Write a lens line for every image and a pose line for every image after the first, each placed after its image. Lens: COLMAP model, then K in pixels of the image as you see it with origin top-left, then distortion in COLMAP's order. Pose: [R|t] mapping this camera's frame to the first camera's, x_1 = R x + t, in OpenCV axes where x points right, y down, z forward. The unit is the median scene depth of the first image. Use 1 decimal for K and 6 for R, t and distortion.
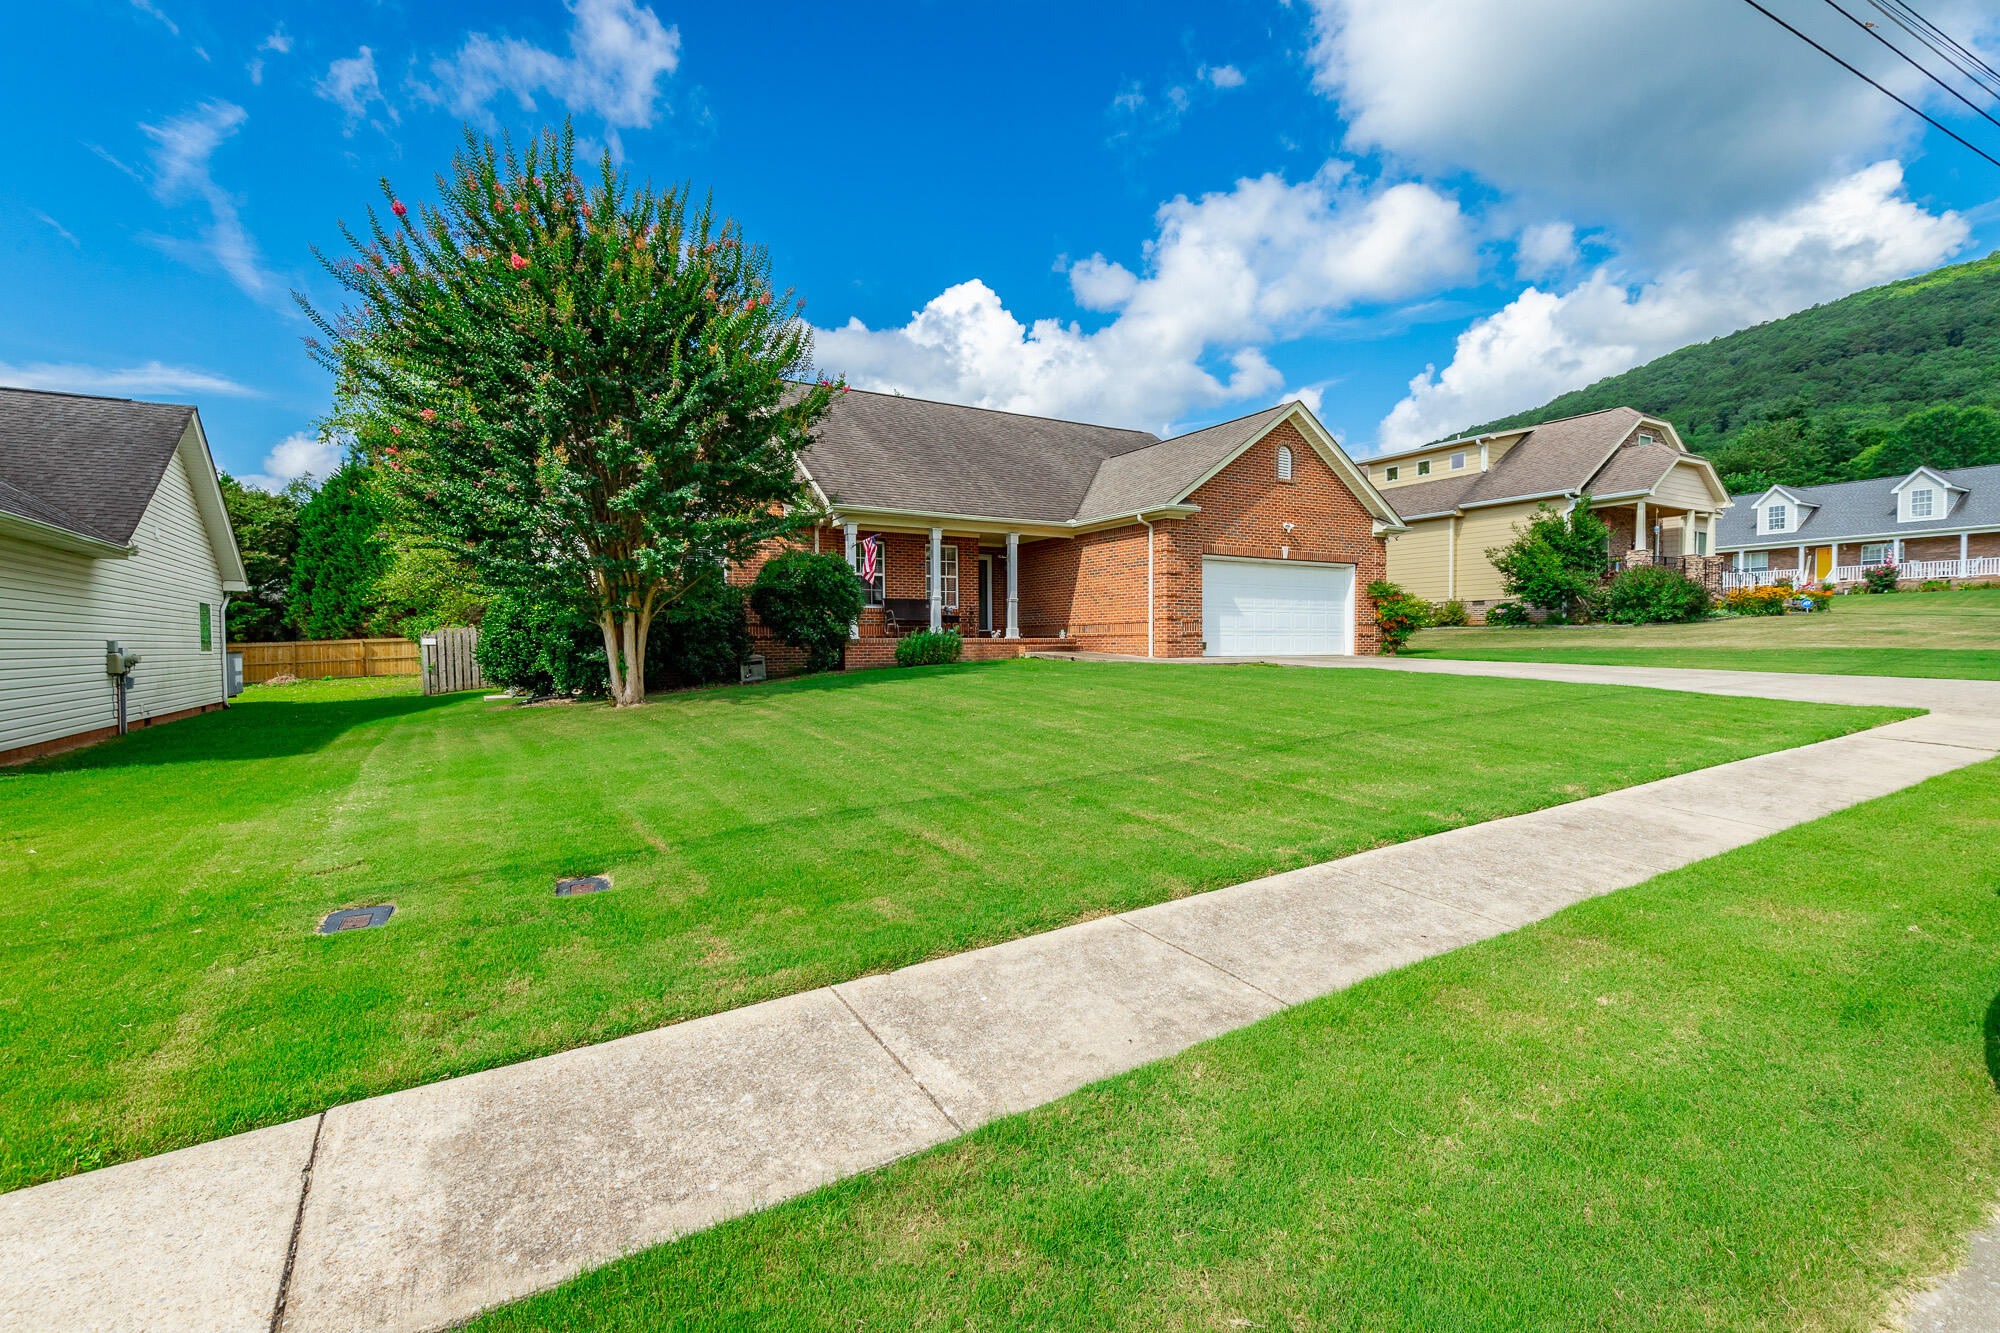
lens RADIAL K [[907.4, 0, 997.5], [0, 907.4, 705.8], [0, 0, 1]] dist [0.008243, -0.001328]
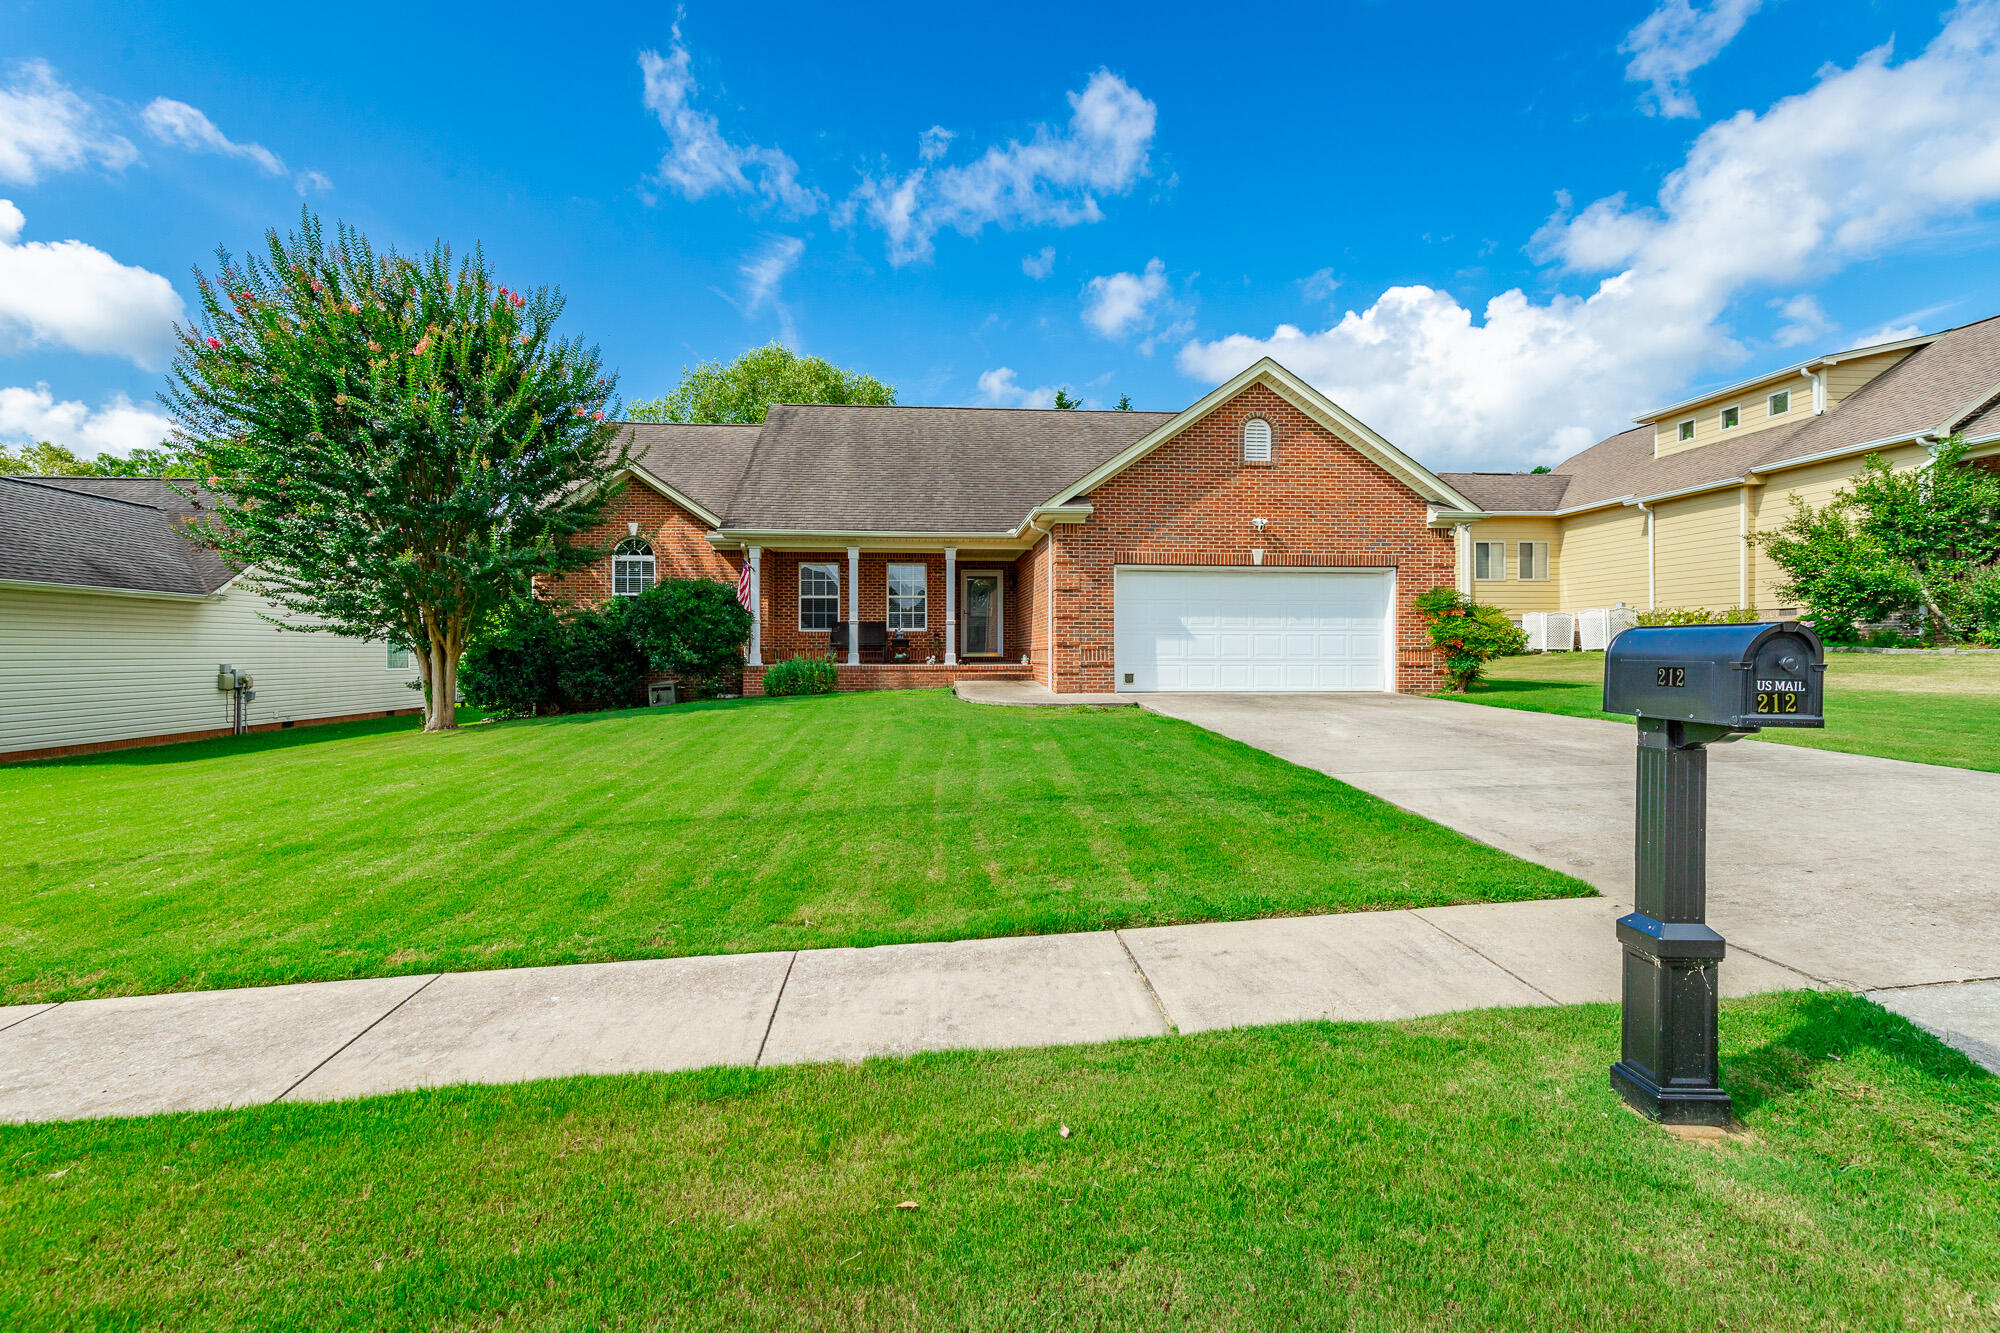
lens RADIAL K [[907.4, 0, 997.8], [0, 907.4, 663.2], [0, 0, 1]] dist [0.008243, -0.001328]
pose [[0.899560, 0.009786, -0.436687, 0.426170], [-0.034232, 0.998254, -0.048145, -0.033775], [0.435453, 0.058258, 0.898324, 0.214705]]
